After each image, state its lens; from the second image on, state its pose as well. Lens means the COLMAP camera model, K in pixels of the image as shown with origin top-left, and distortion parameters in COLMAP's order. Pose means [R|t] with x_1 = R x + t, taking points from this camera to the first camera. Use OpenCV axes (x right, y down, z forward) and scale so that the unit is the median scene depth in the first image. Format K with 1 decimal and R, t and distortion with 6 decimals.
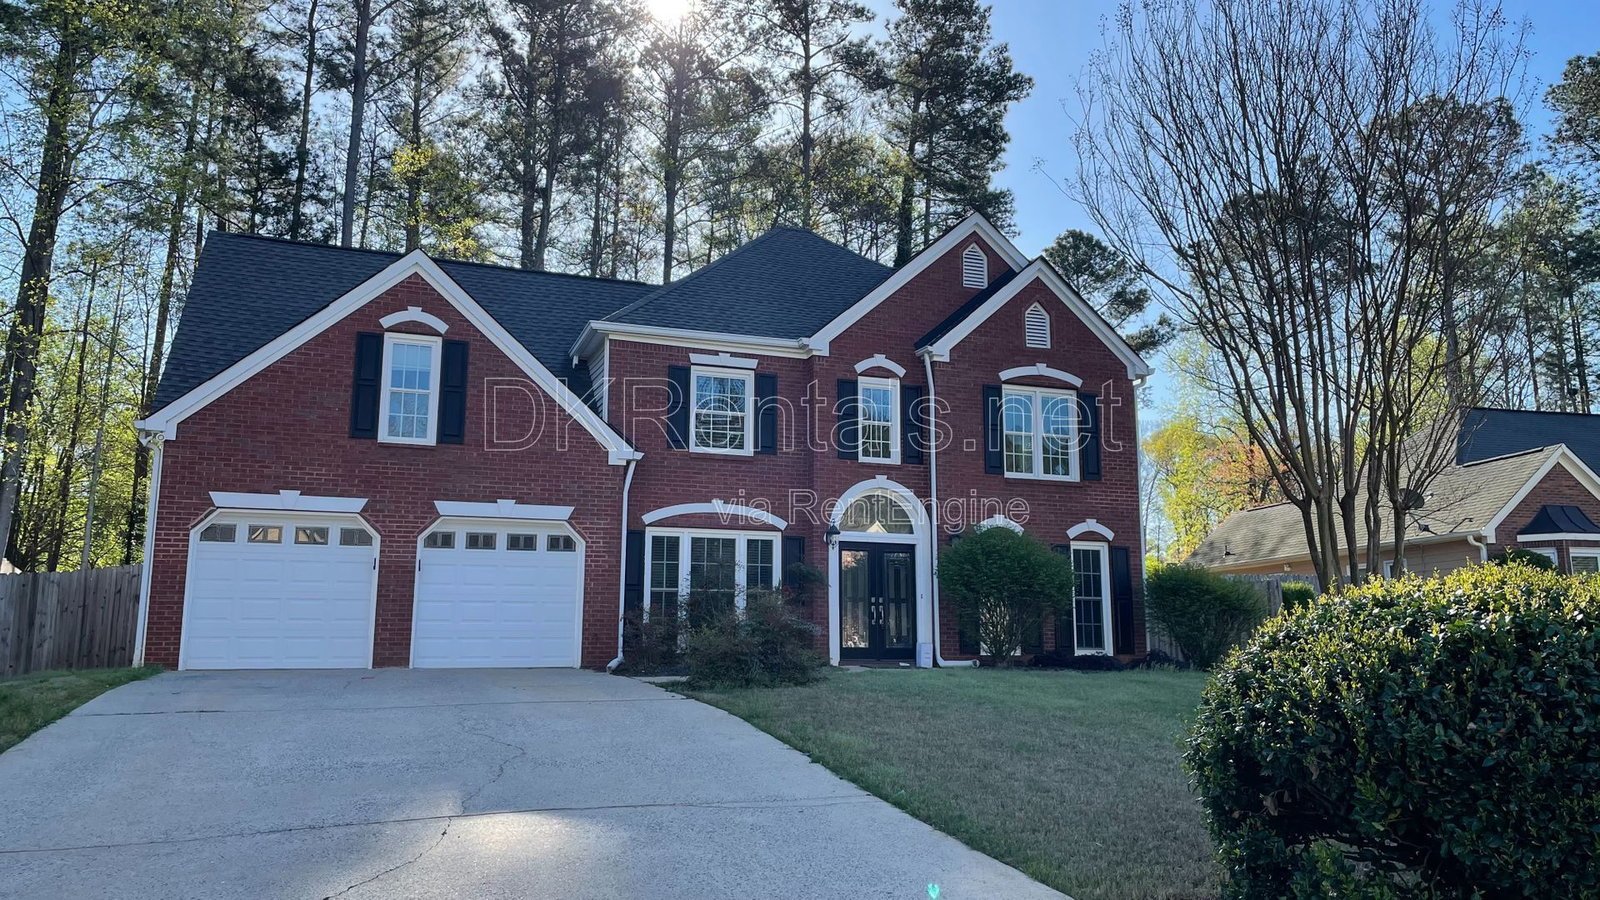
lens RADIAL K [[1171.0, 0, 800.0], [0, 1171.0, 450.0], [0, 0, 1]] dist [0.035474, -0.003827]
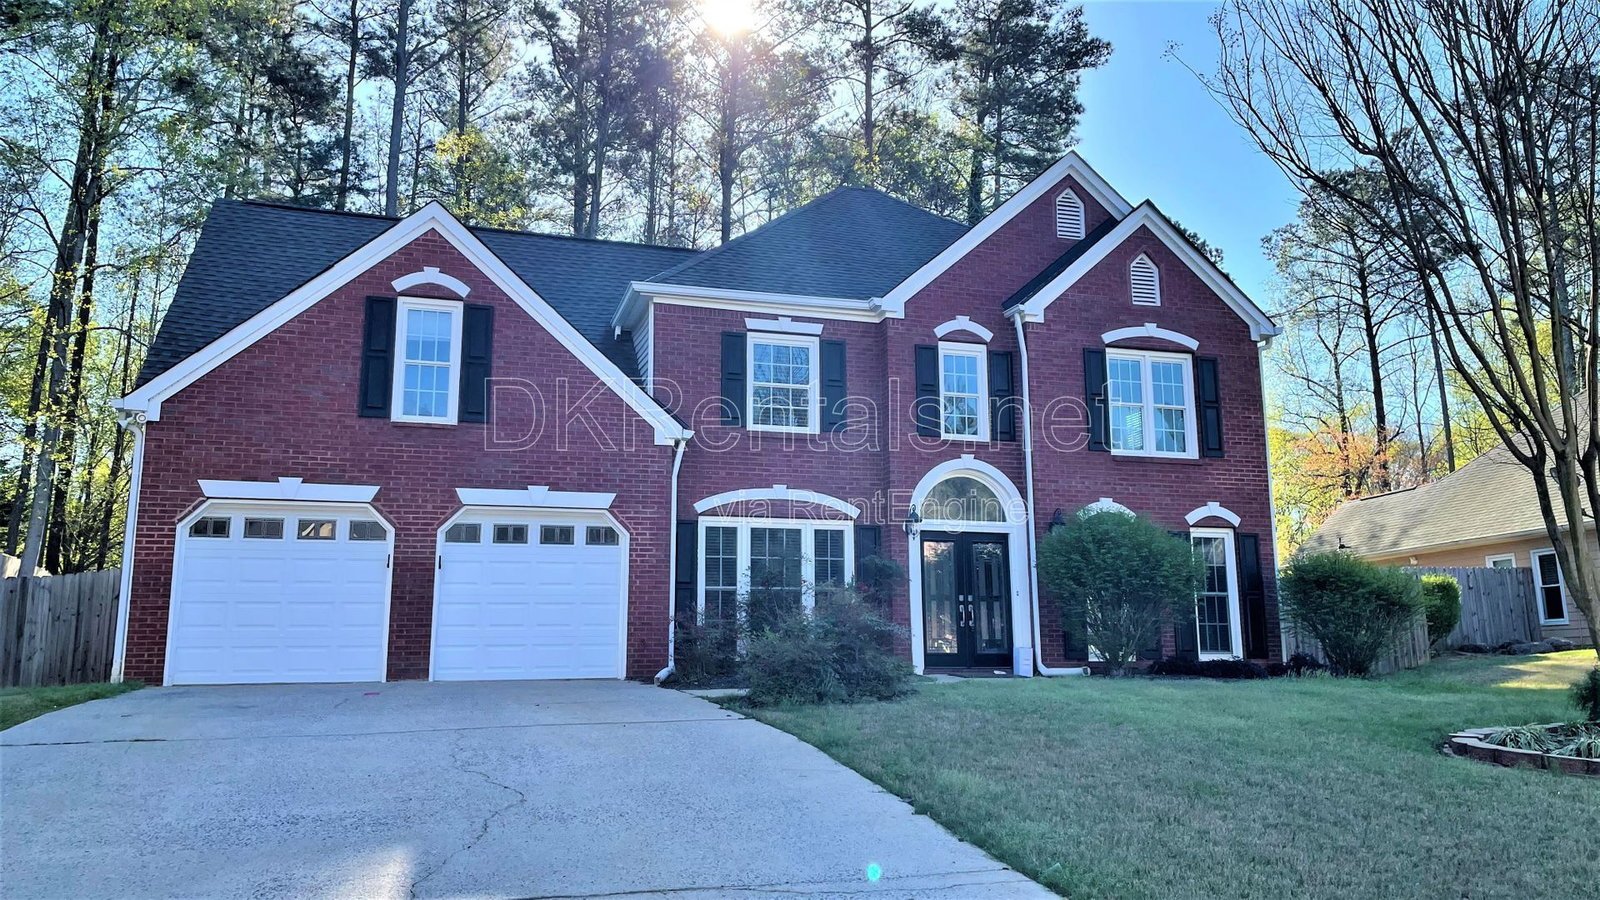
lens RADIAL K [[1177.5, 0, 800.0], [0, 1177.5, 450.0], [0, 0, 1]] dist [0.044470, 0.000322]
pose [[0.998466, -0.016686, -0.052789, -0.008610], [0.016483, 0.999855, -0.004280, 0.020513], [0.052853, 0.003403, 0.998596, 0.123358]]
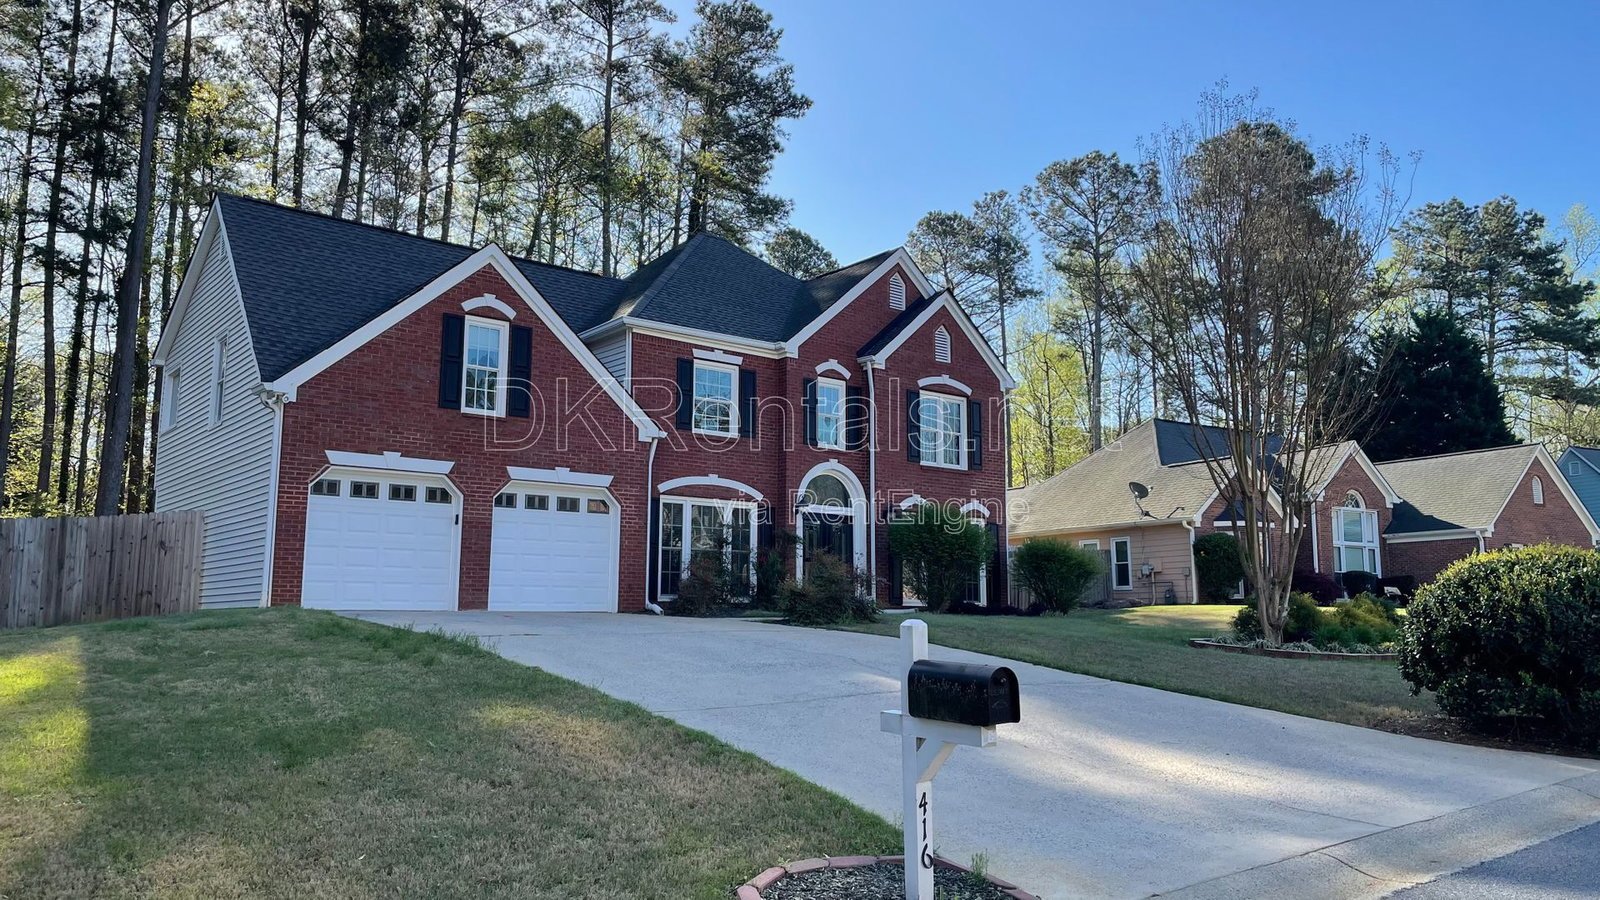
lens RADIAL K [[1171.0, 0, 800.0], [0, 1171.0, 450.0], [0, 0, 1]] dist [0.035474, -0.003827]
pose [[0.949180, 0.047886, 0.311071, -0.354222], [-0.056445, 0.998233, 0.018564, -0.008874], [-0.309632, -0.035179, 0.950205, -0.157375]]
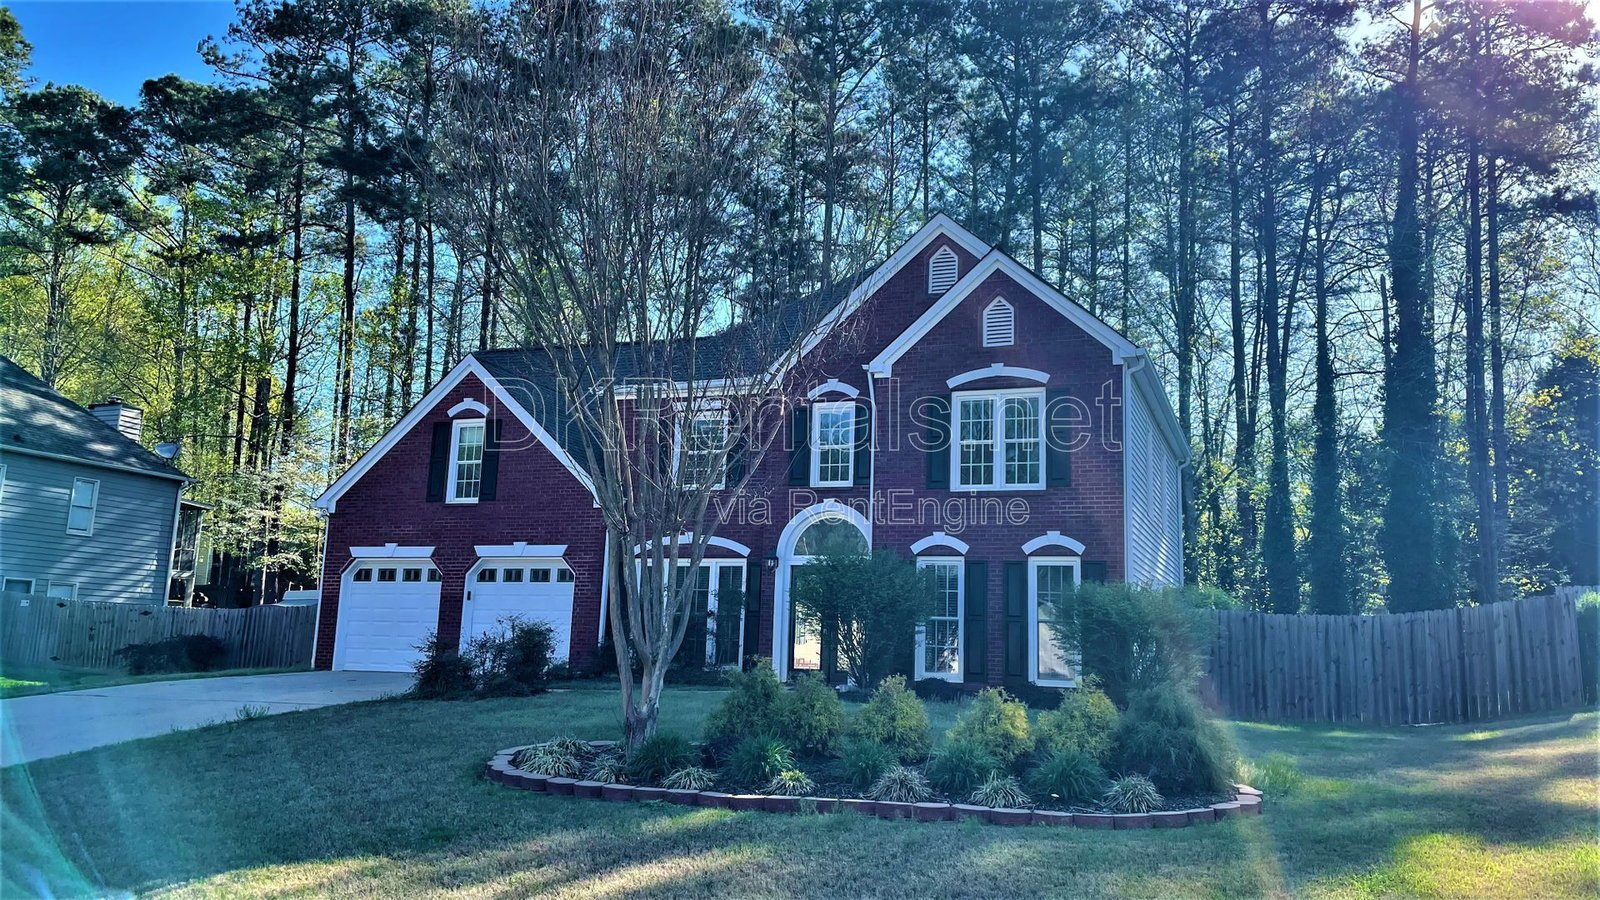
lens RADIAL K [[1171.0, 0, 800.0], [0, 1171.0, 450.0], [0, 0, 1]] dist [0.035474, -0.003827]
pose [[0.755052, -0.098027, -0.648295, 0.726734], [0.076790, 0.995177, -0.061043, 0.040563], [0.651152, -0.003692, 0.758938, 0.223565]]
